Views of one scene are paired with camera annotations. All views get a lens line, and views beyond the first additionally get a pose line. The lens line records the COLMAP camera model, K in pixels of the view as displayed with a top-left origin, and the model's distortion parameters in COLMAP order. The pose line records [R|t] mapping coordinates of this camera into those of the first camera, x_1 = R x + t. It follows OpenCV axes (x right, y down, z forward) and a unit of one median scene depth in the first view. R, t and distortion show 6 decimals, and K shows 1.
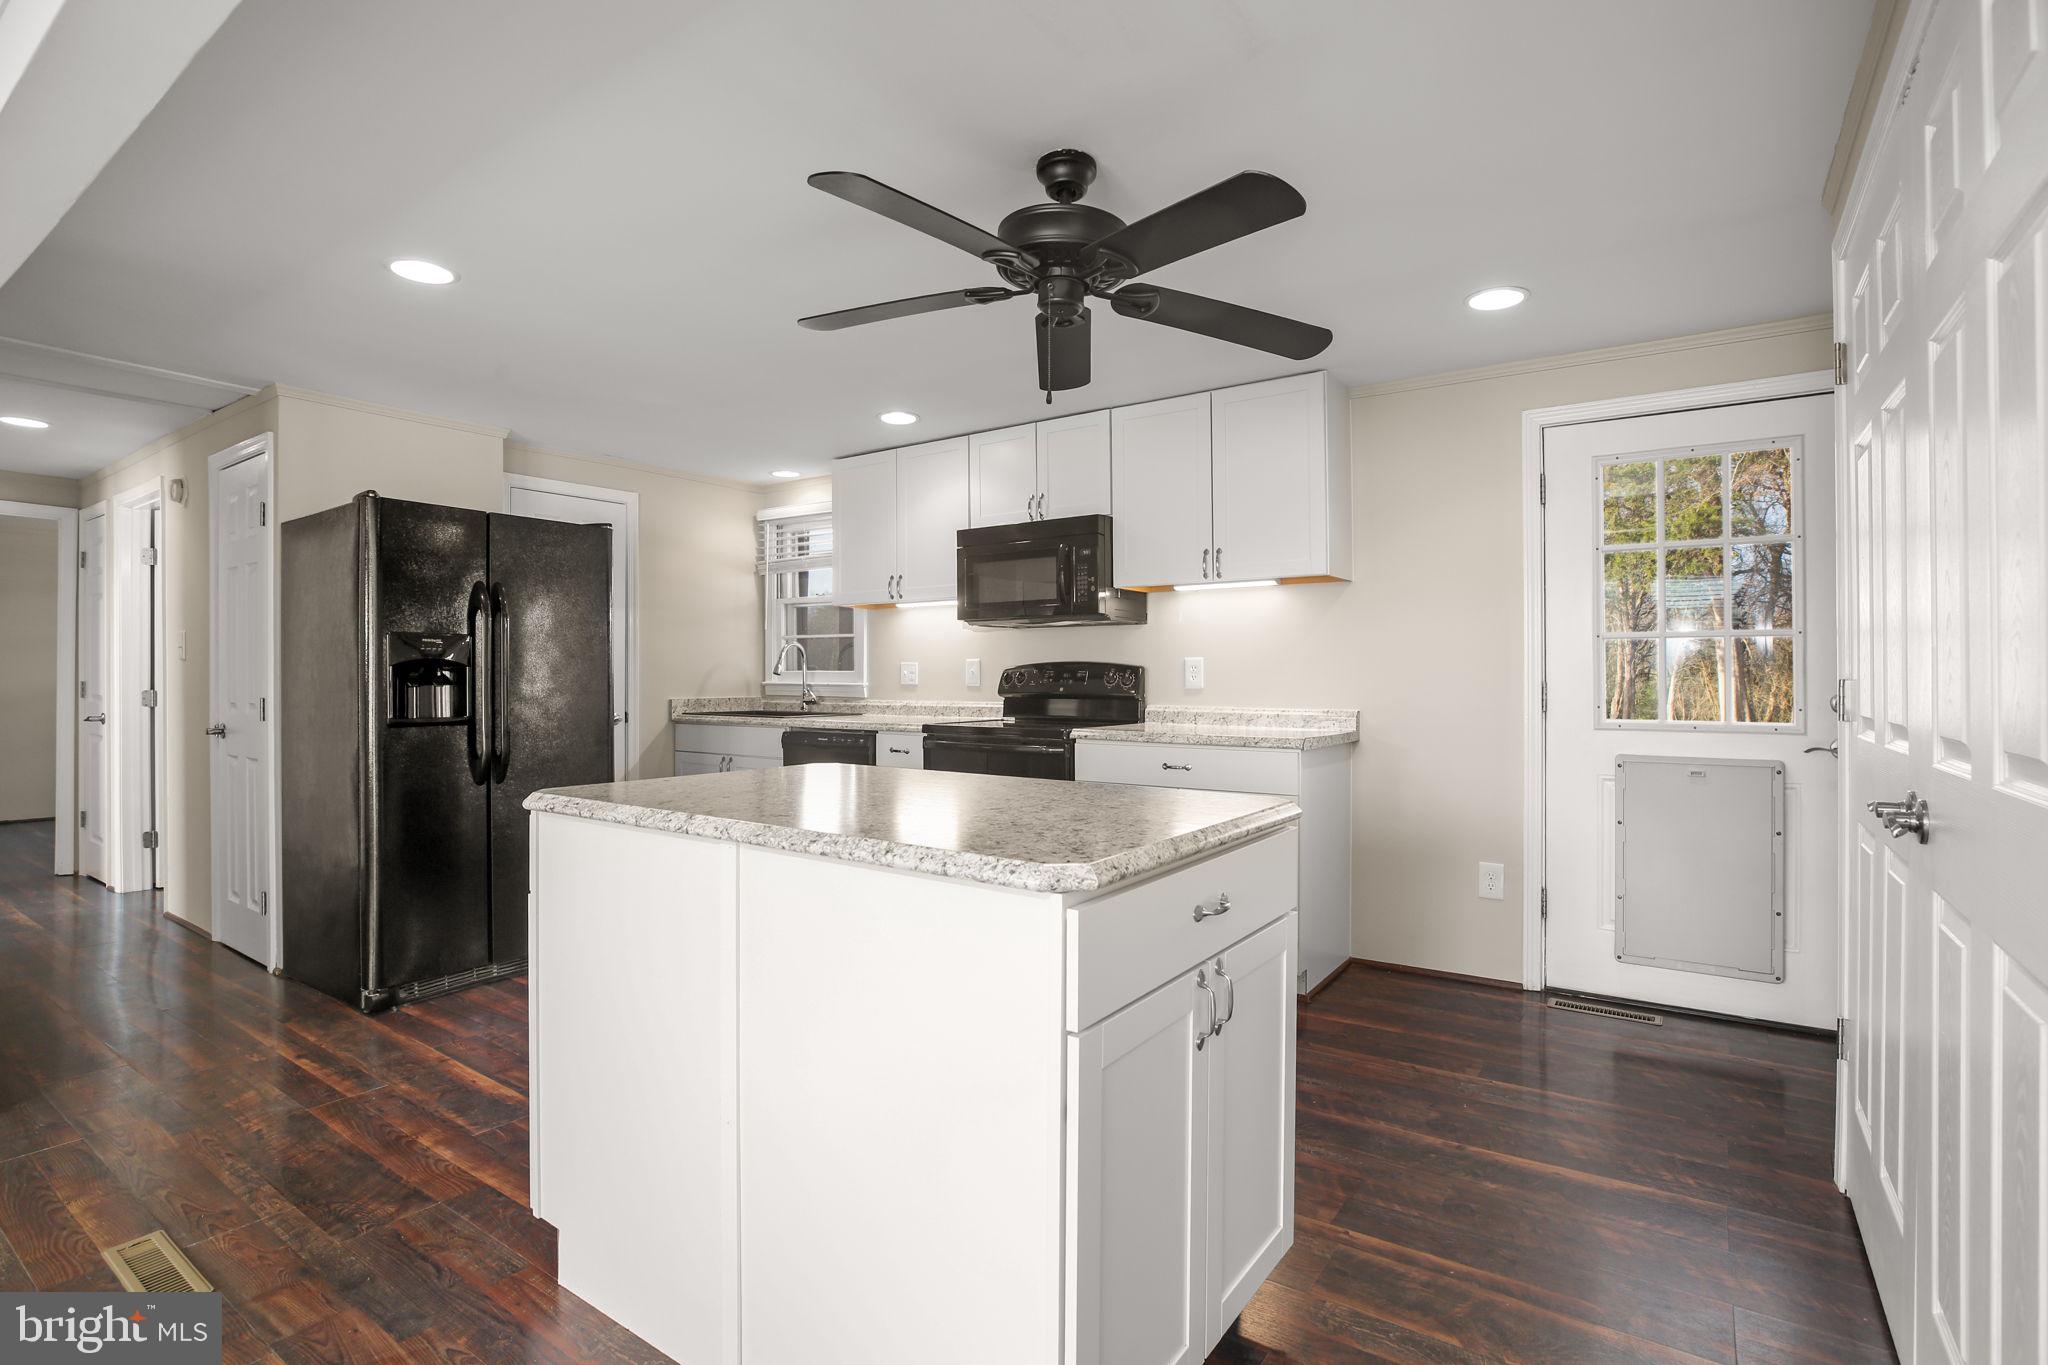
lens RADIAL K [[934.6, 0, 1015.8], [0, 934.6, 683.9], [0, 0, 1]] dist [-0.017779, 0.005491]
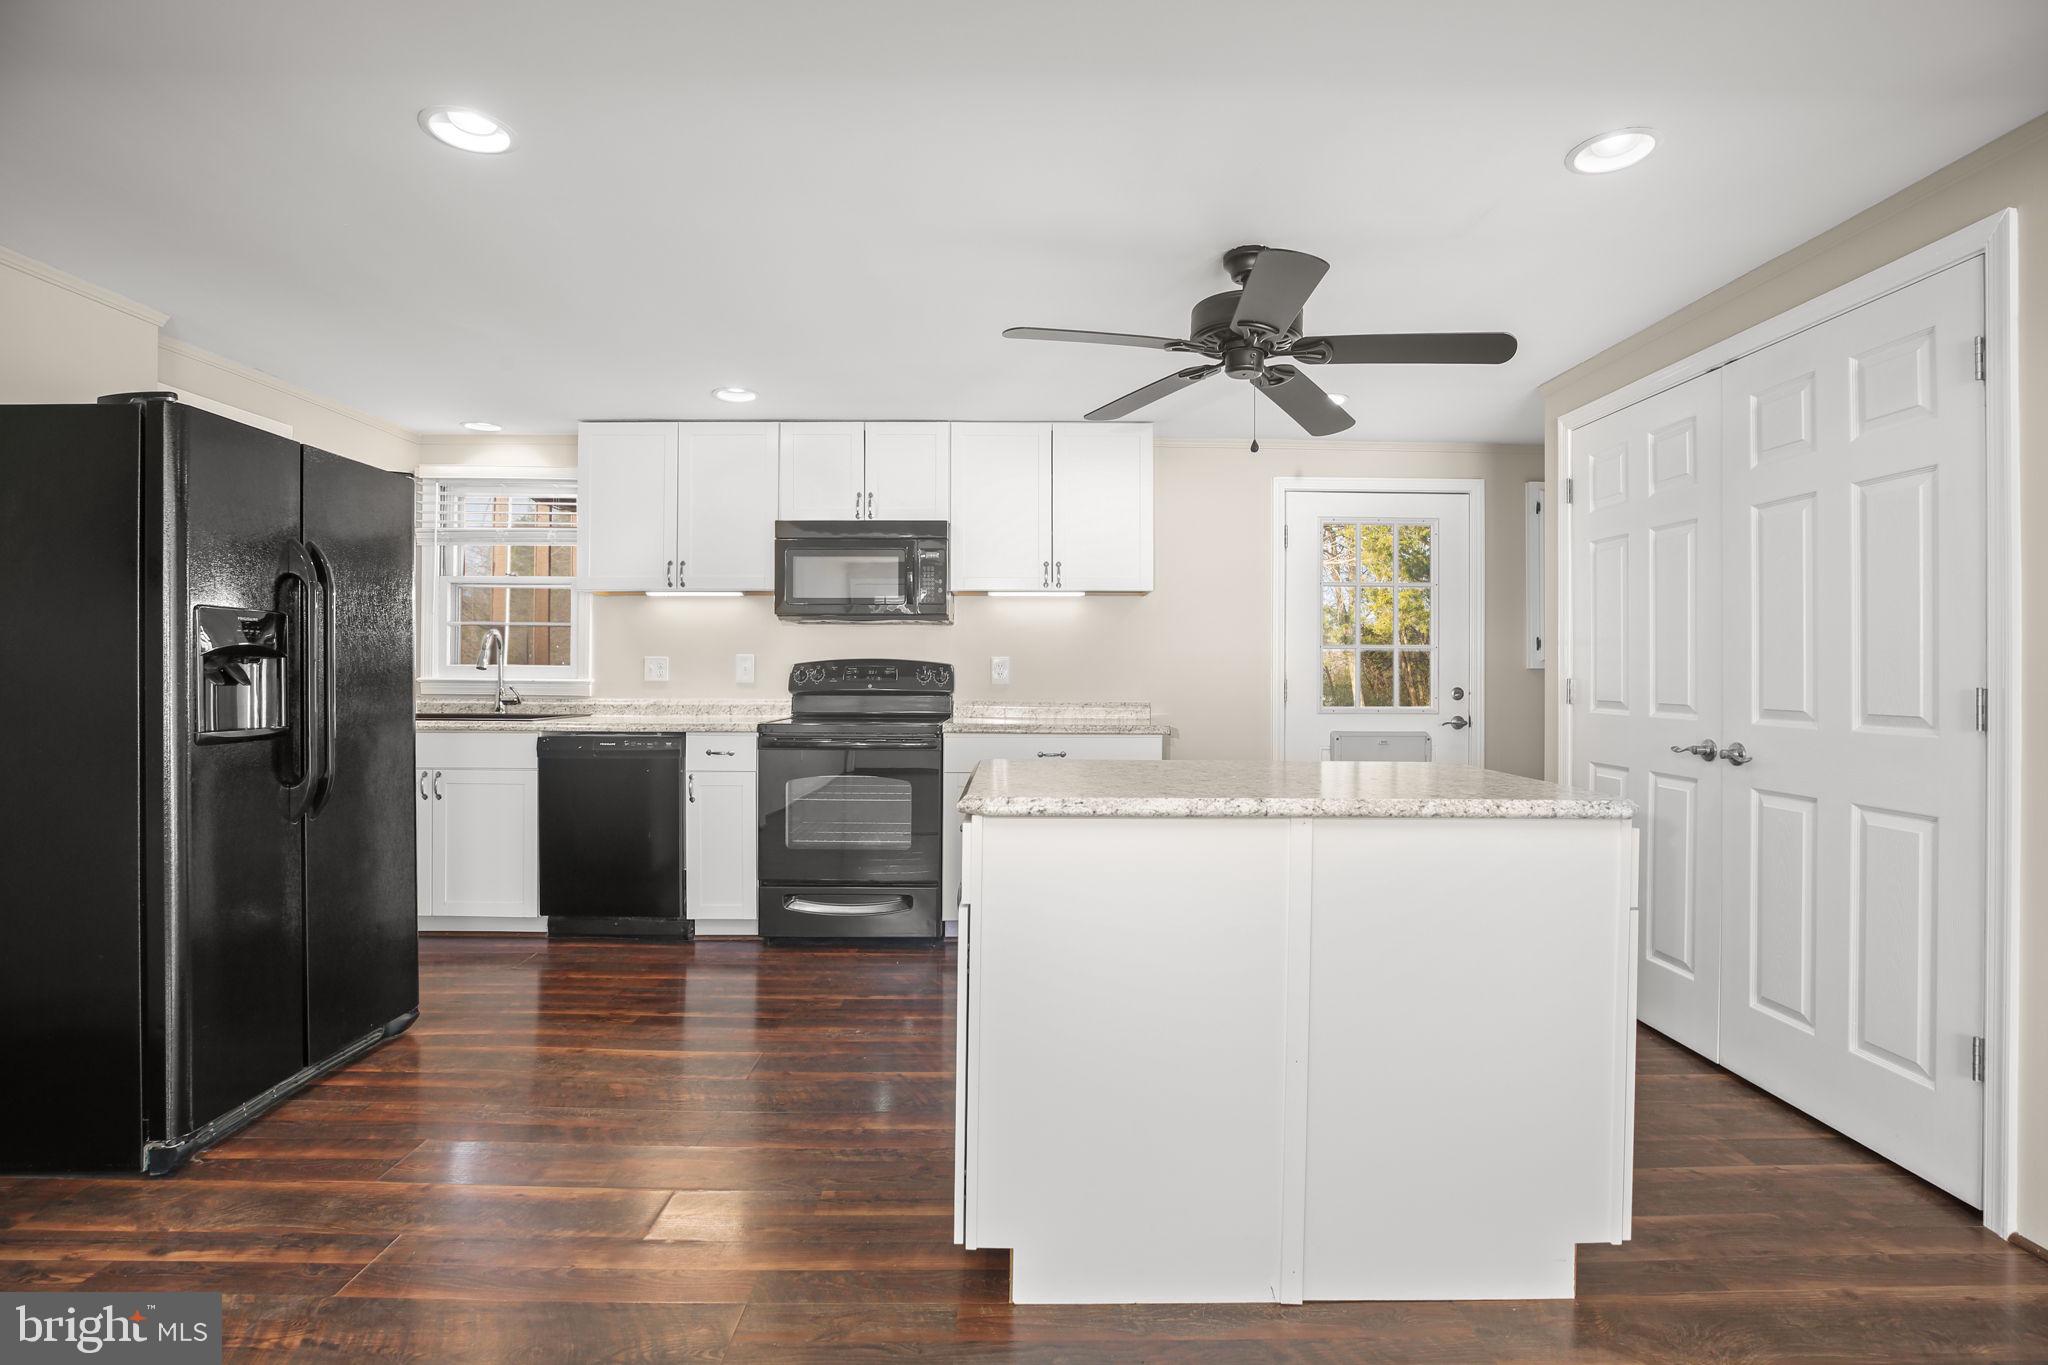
lens RADIAL K [[934.6, 0, 993.8], [0, 934.6, 675.0], [0, 0, 1]] dist [-0.017779, 0.005491]
pose [[0.834159, -0.000715, 0.551523, -0.426022], [0.000066, 0.999999, 0.001197, -0.007605], [-0.551524, -0.000962, 0.834159, 0.079011]]
